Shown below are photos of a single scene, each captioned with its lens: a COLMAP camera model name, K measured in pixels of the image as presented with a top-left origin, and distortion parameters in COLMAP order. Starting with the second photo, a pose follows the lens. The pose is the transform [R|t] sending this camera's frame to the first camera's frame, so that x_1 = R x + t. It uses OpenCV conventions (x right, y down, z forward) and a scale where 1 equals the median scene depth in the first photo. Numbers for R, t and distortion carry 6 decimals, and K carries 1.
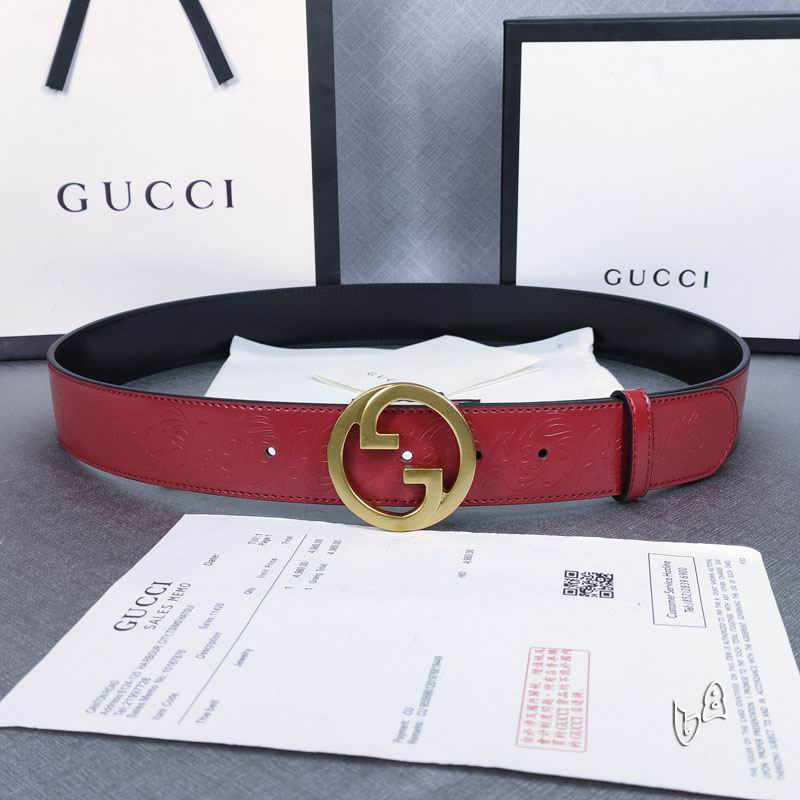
lens RADIAL K [[1094.4, 0, 399.2], [0, 1094.4, 402.1], [0, 0, 1]] dist [-0.009106, 0.061084]
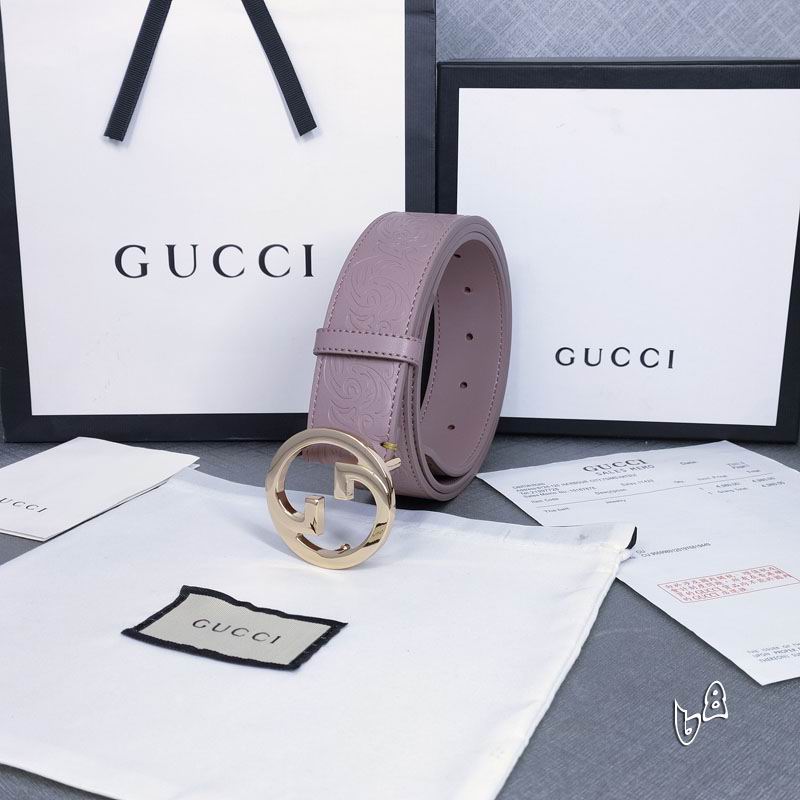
lens RADIAL K [[1077.7, 0, 397.3], [0, 1077.7, 400.0], [0, 0, 1]] dist [0.010069, 0.029629]
pose [[0.518425, 0.236566, -0.821749, 0.929433], [-0.247830, 0.961294, 0.120387, -0.007888], [0.818422, 0.141243, 0.556988, -0.104299]]
